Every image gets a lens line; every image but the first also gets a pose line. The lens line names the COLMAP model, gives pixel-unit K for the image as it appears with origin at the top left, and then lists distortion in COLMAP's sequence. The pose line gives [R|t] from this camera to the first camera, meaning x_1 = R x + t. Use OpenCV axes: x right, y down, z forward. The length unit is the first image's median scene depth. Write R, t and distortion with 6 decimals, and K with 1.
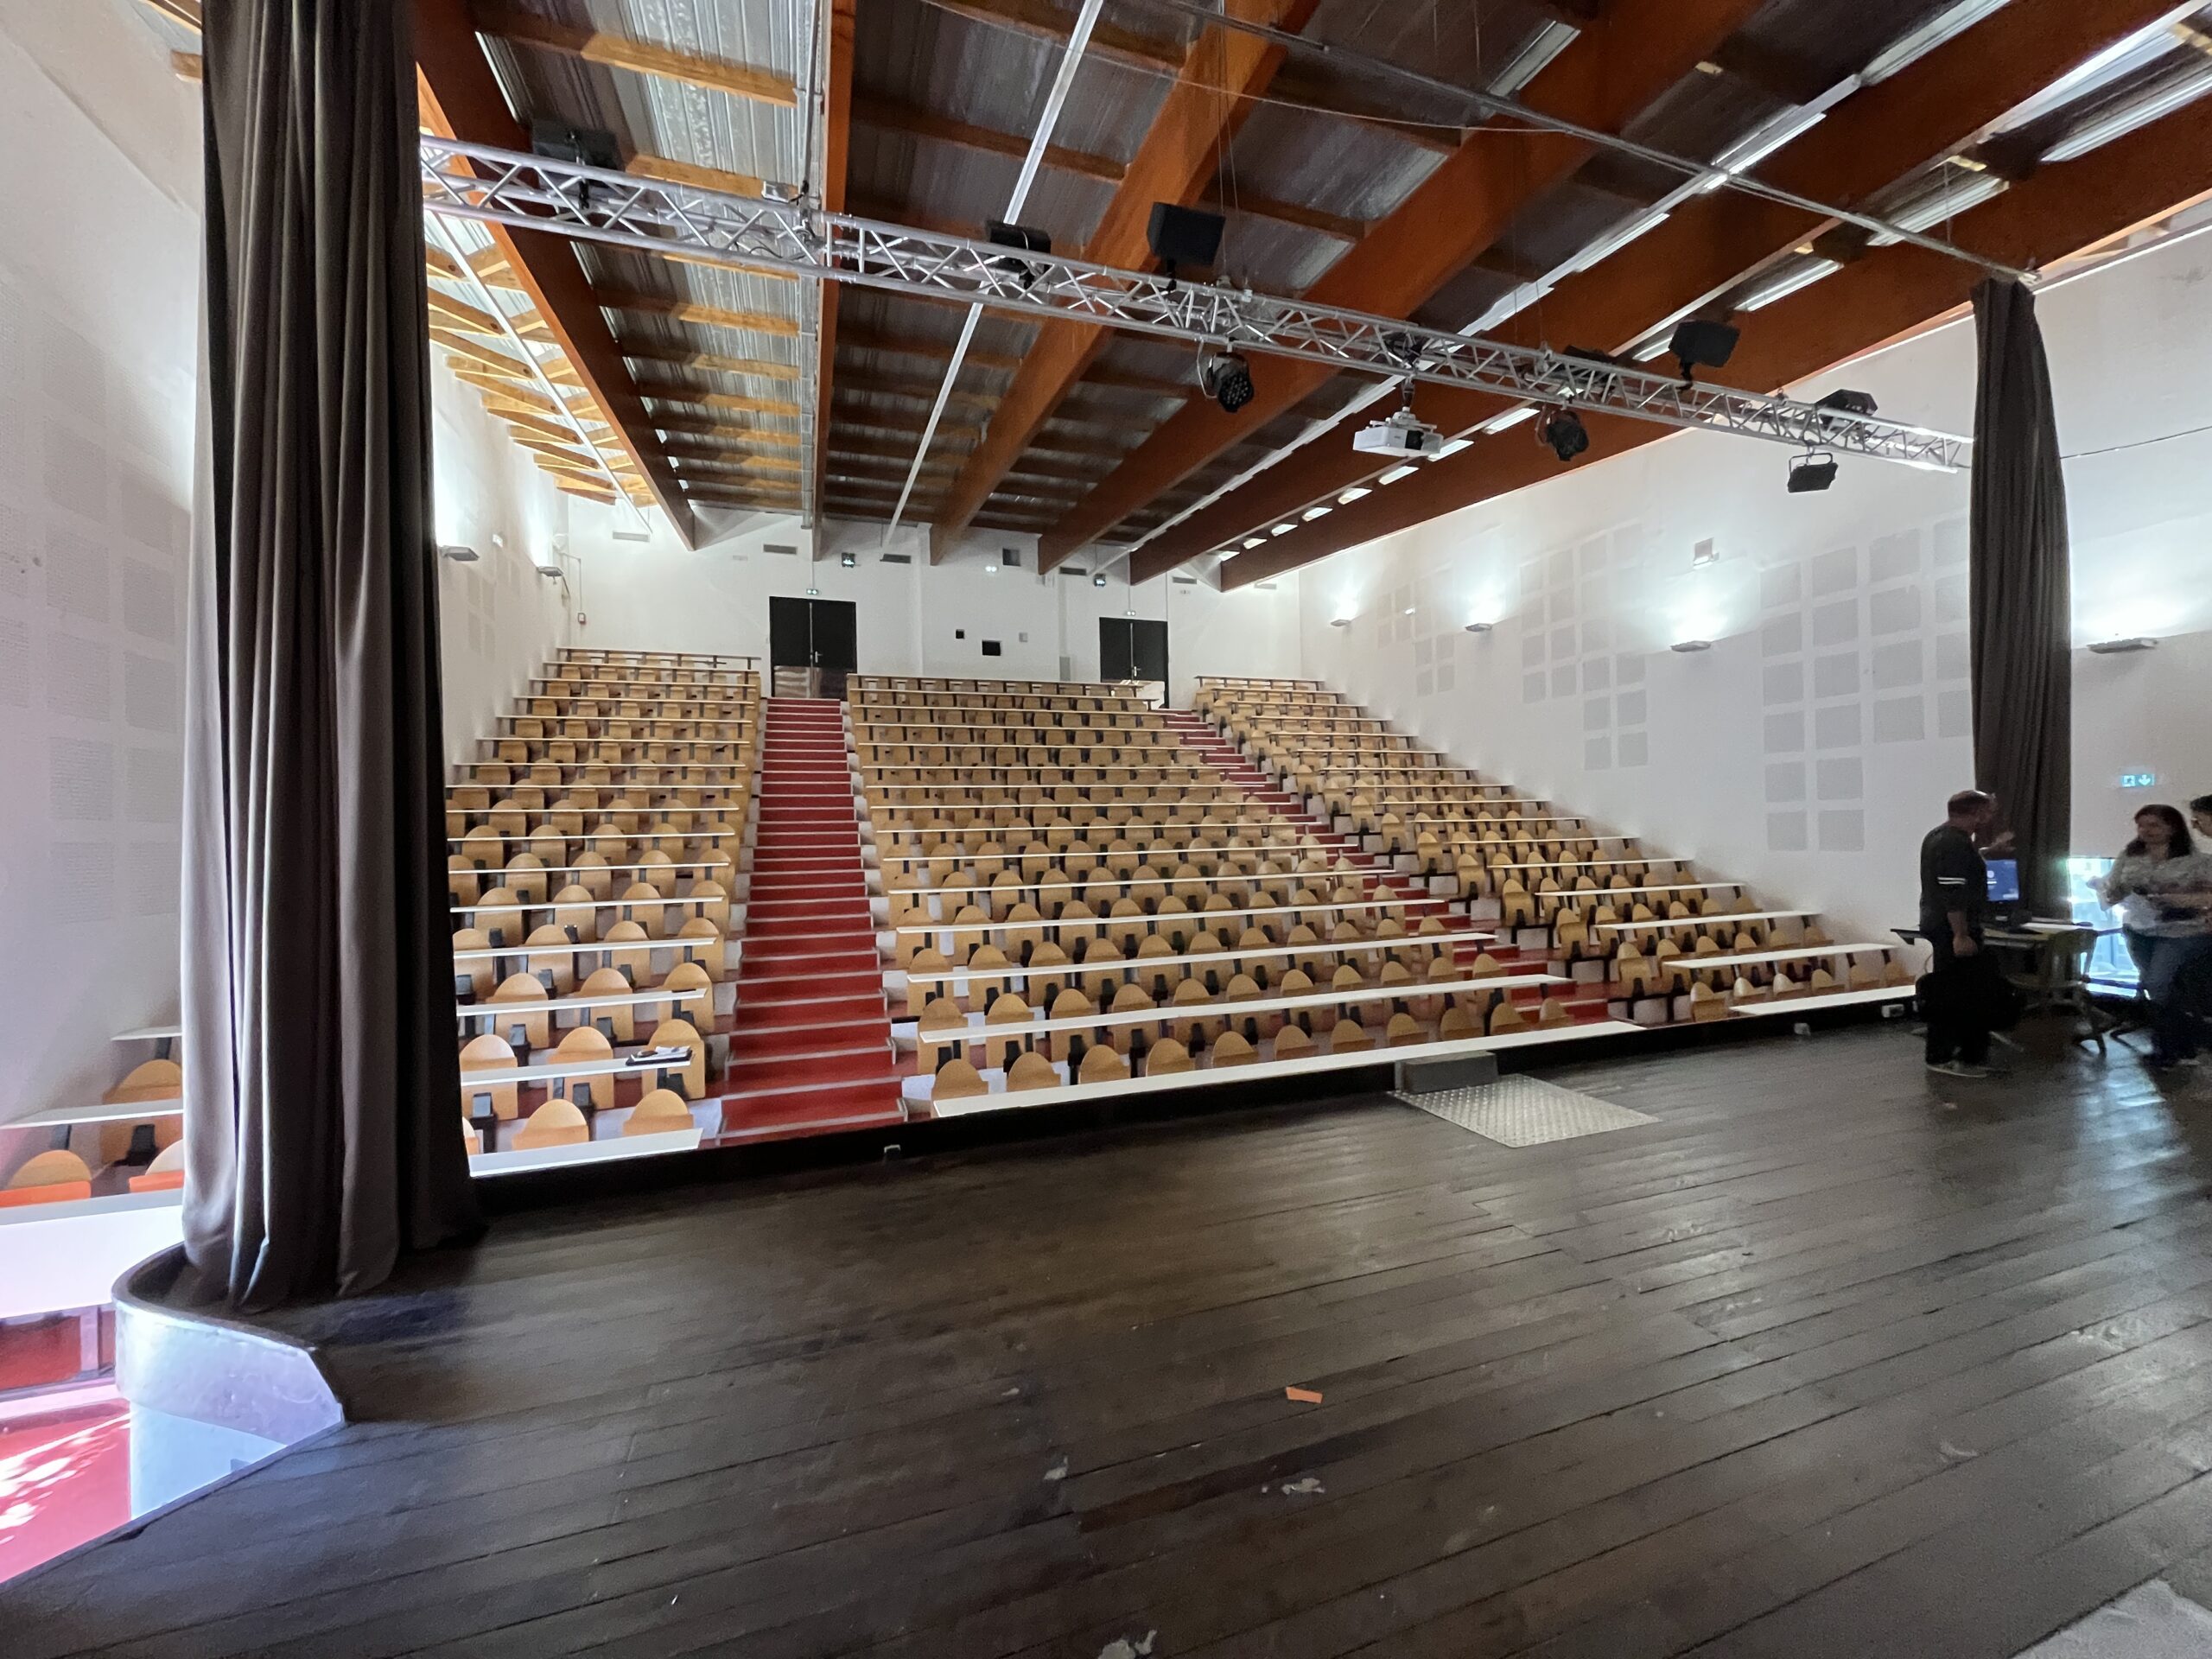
lens RADIAL K [[869.9, 0, 1106.5], [0, 869.9, 831.5], [0, 0, 1]] dist [-0.001348, -0.000056]
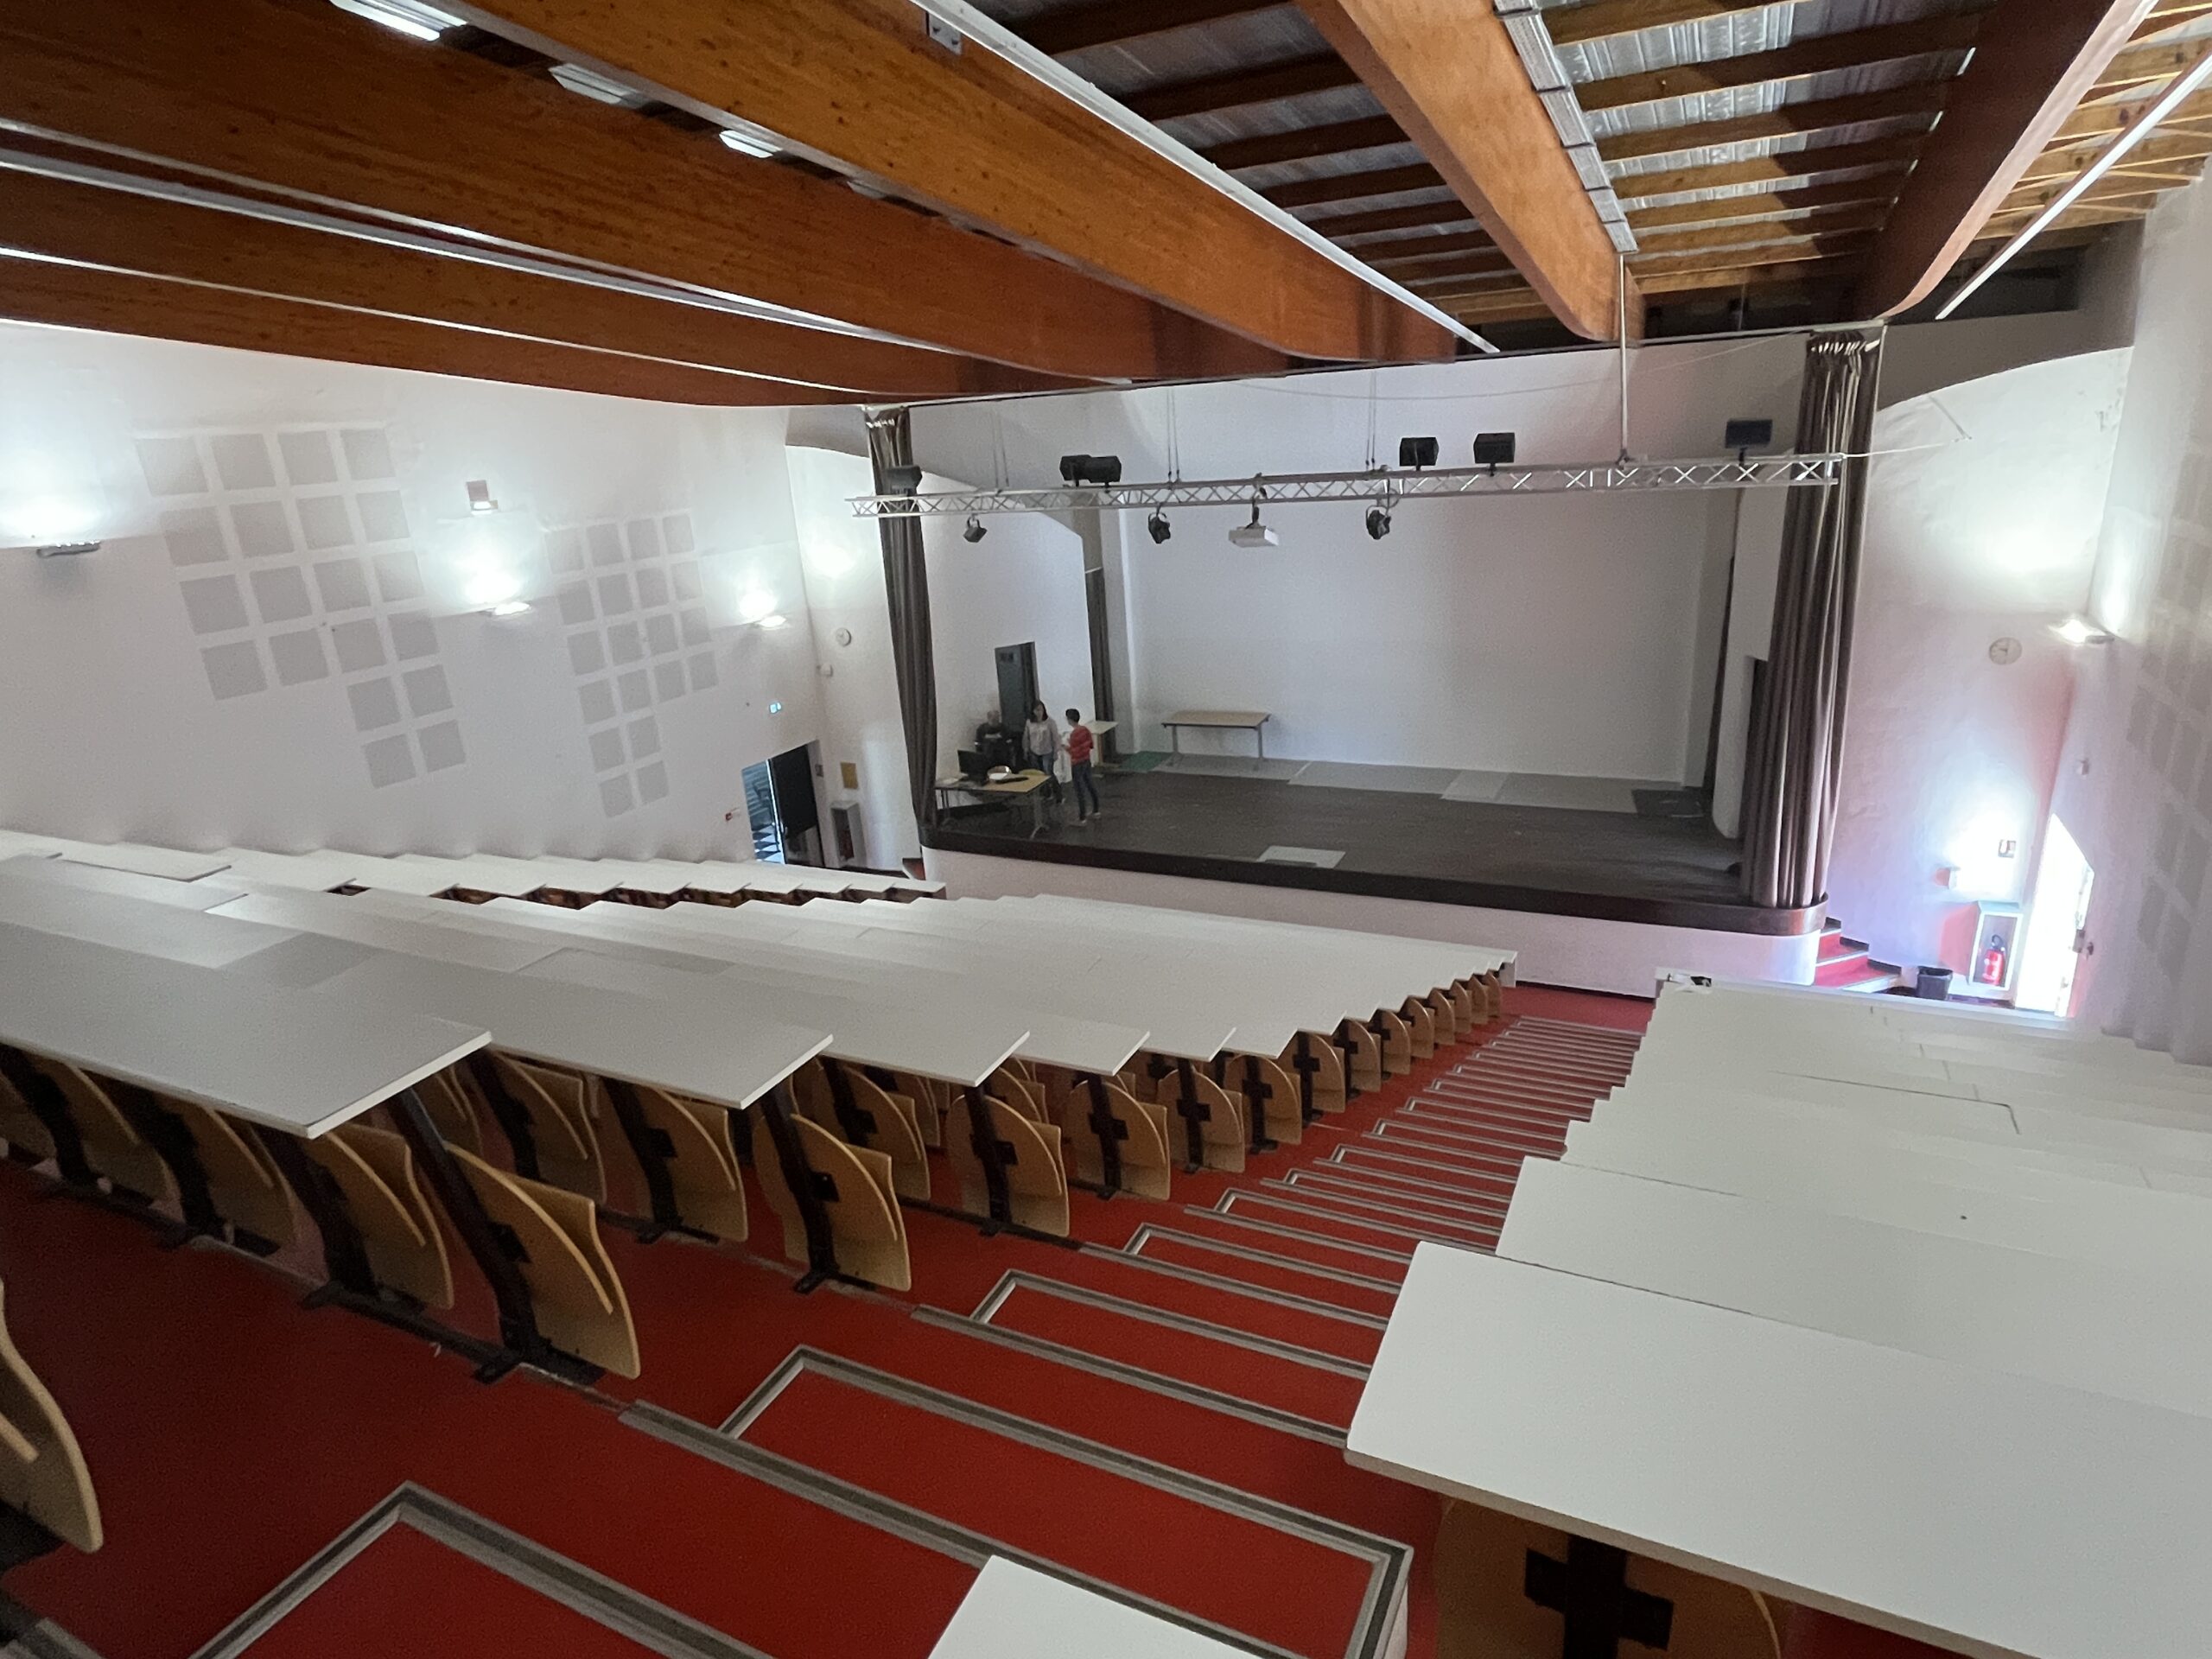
lens RADIAL K [[1225.6, 0, 1106.5], [0, 1225.6, 828.1], [0, 0, 1]] dist [0.000472, 0.000079]
pose [[-0.700957, -0.163501, 0.694210, -0.622757], [0.078764, 0.949668, 0.303196, -0.356157], [-0.708841, 0.267206, -0.652798, 1.541781]]
